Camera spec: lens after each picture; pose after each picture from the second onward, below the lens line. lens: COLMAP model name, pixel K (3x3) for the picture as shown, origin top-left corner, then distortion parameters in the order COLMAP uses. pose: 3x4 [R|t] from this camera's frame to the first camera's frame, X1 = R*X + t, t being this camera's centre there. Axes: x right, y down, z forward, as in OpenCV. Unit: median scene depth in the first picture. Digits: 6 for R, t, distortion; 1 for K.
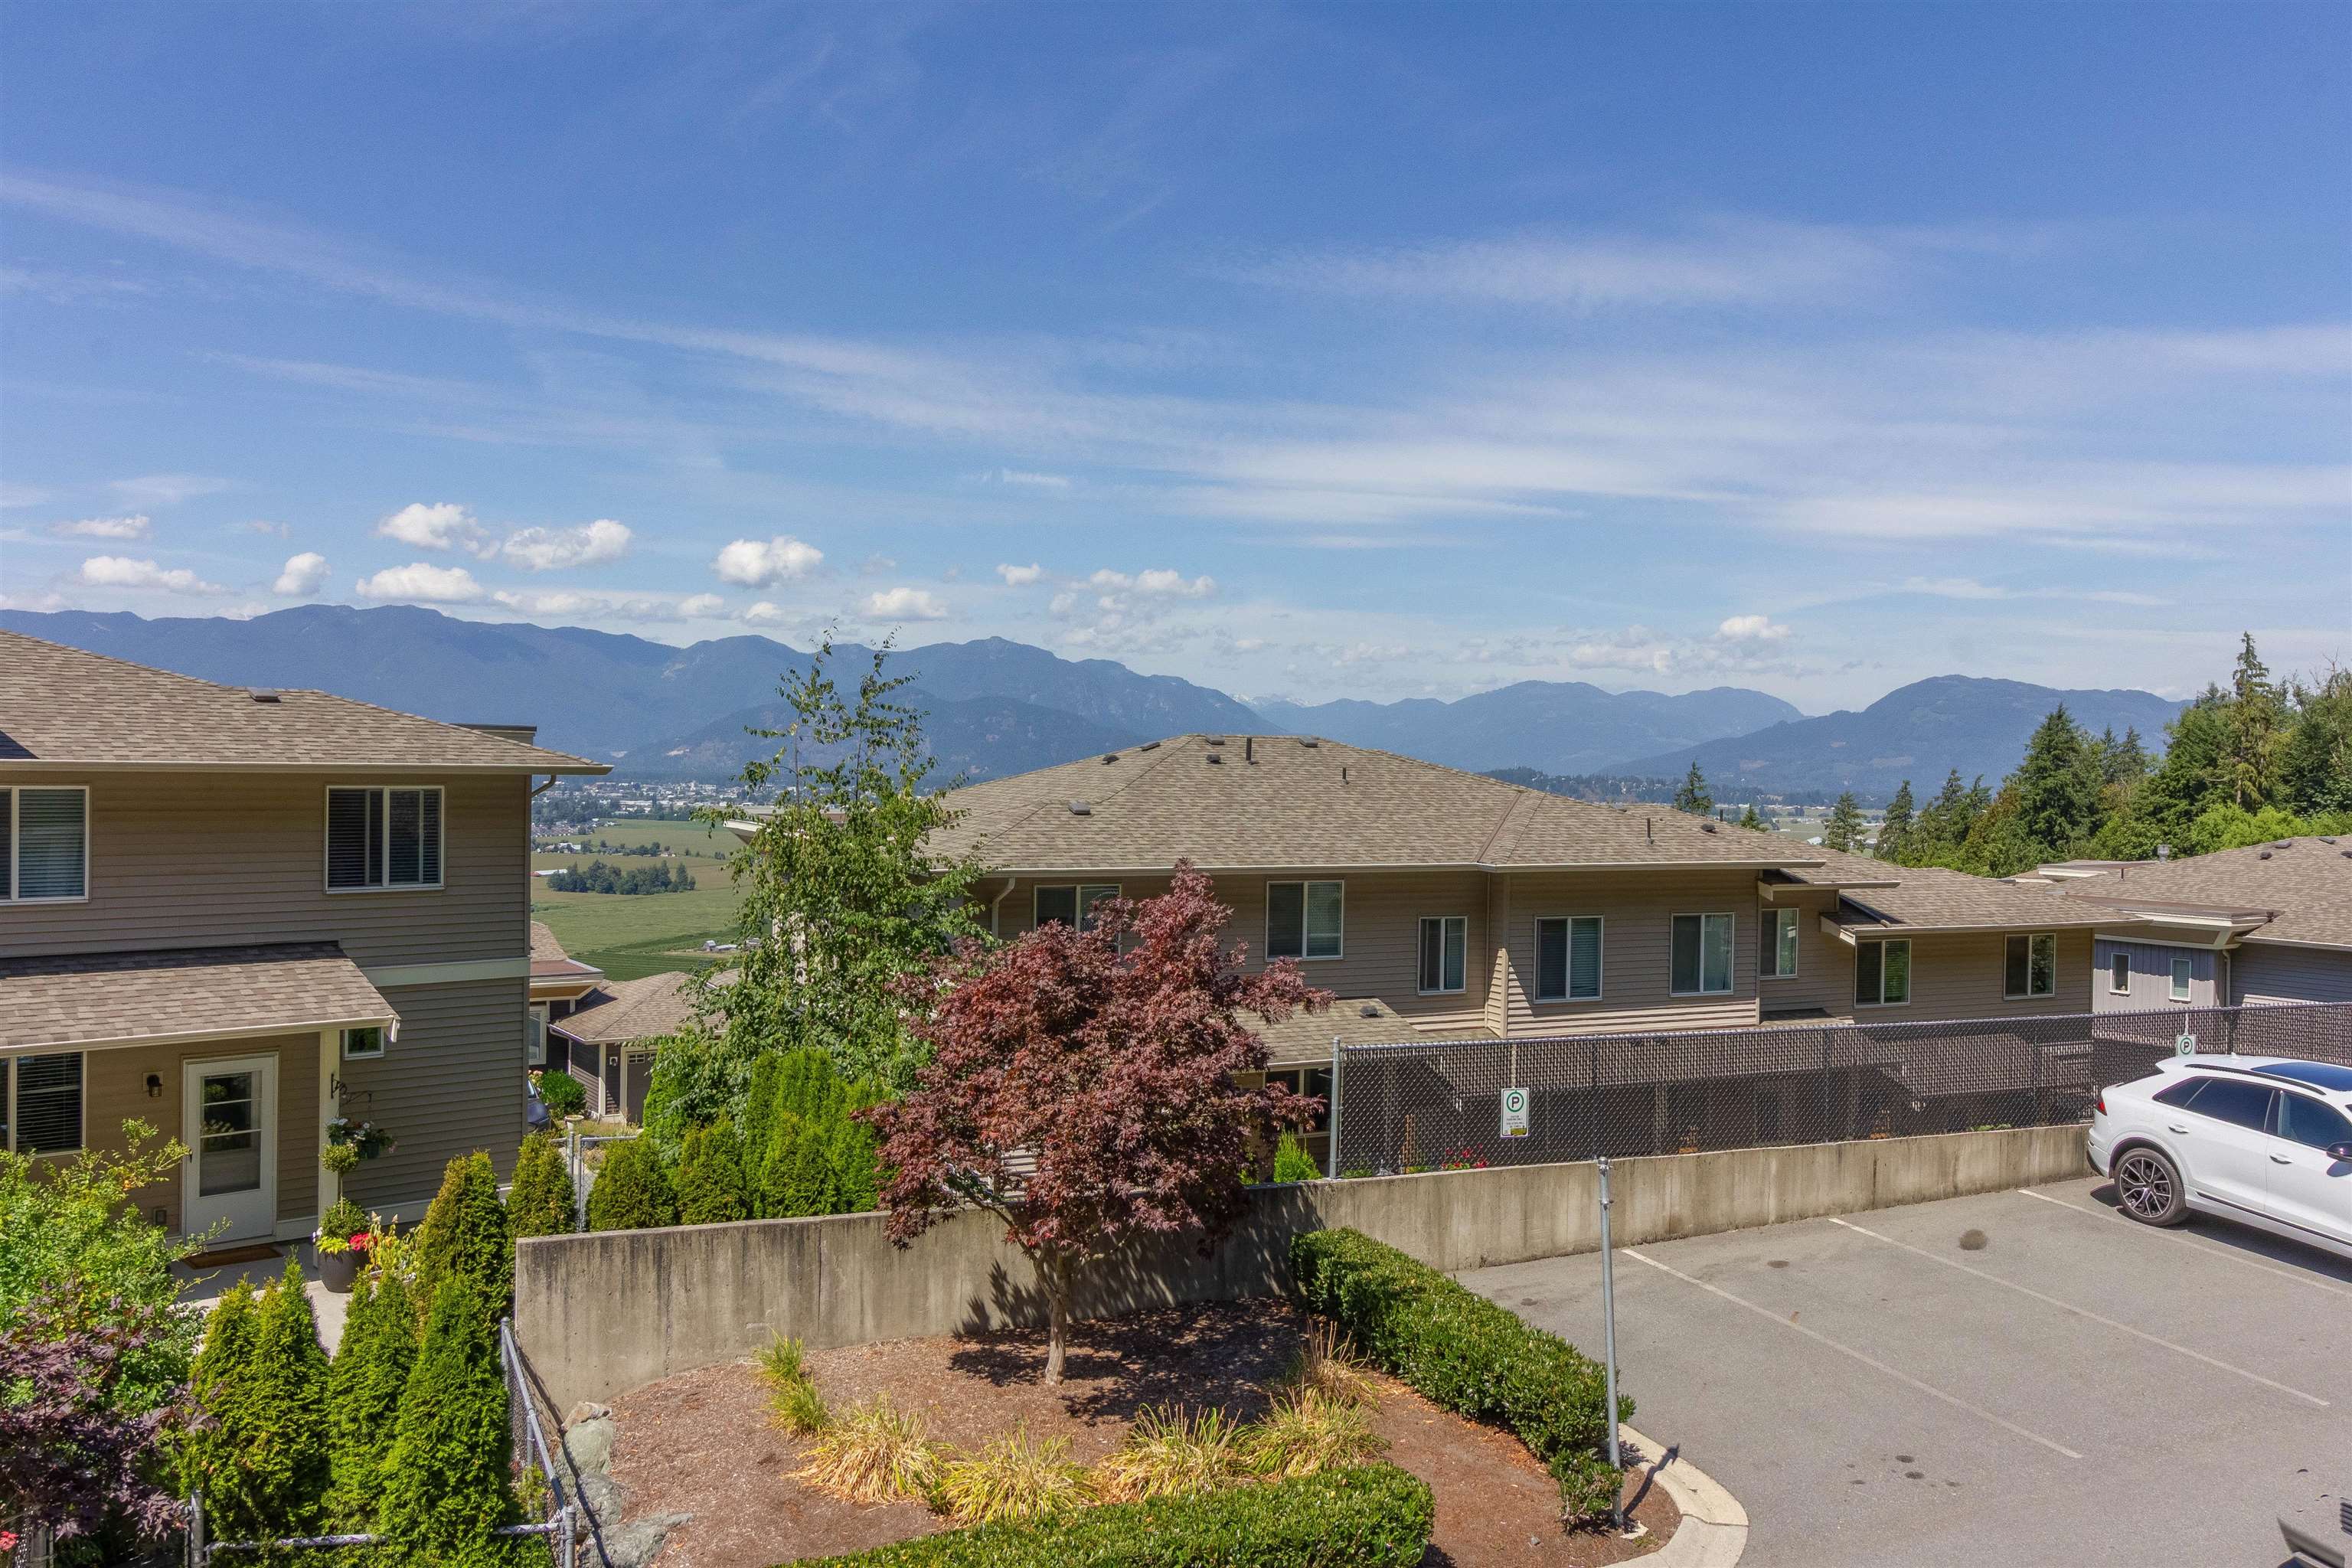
lens RADIAL K [[1915.5, 0, 1190.2], [0, 1915.5, 750.4], [0, 0, 1]] dist [0.006807, 0.002470]
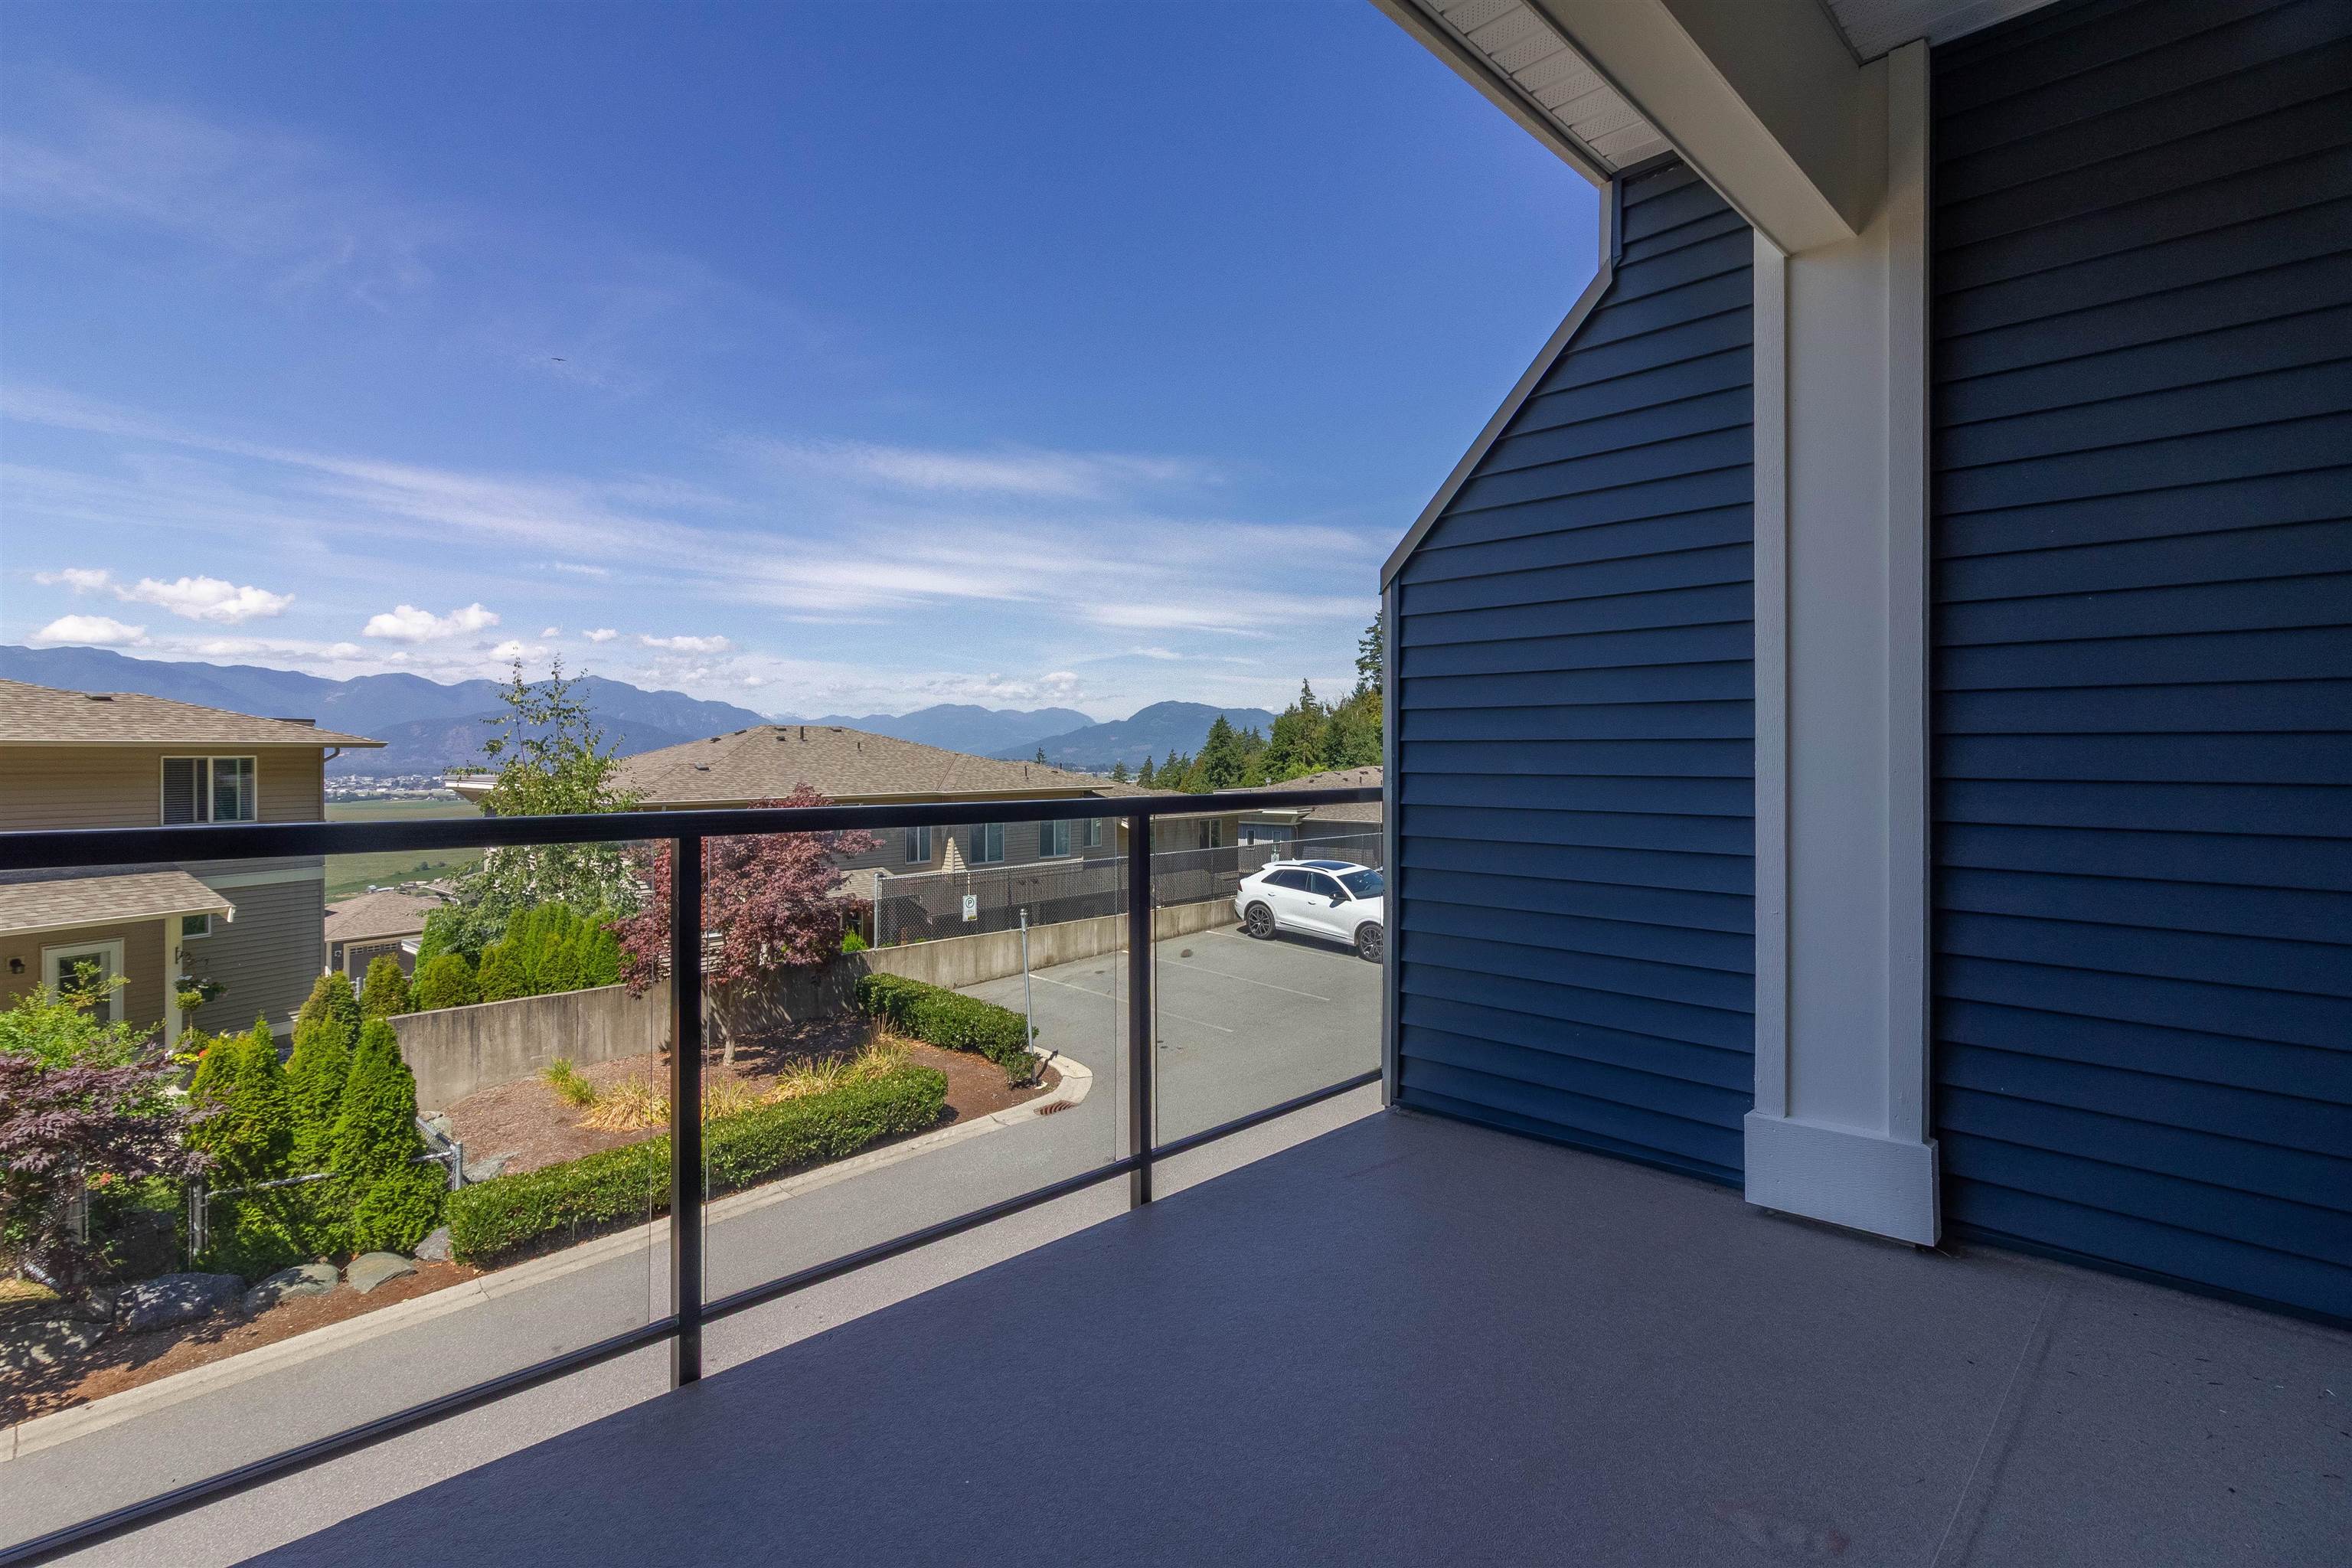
lens RADIAL K [[1124.6, 0, 1191.8], [0, 1124.6, 773.4], [0, 0, 1]] dist [0.006403, 0.002330]
pose [[0.922154, -0.022620, 0.386161, -0.053075], [0.014180, 0.999595, 0.024690, 0.021658], [-0.386563, -0.017292, 0.922101, -0.124037]]
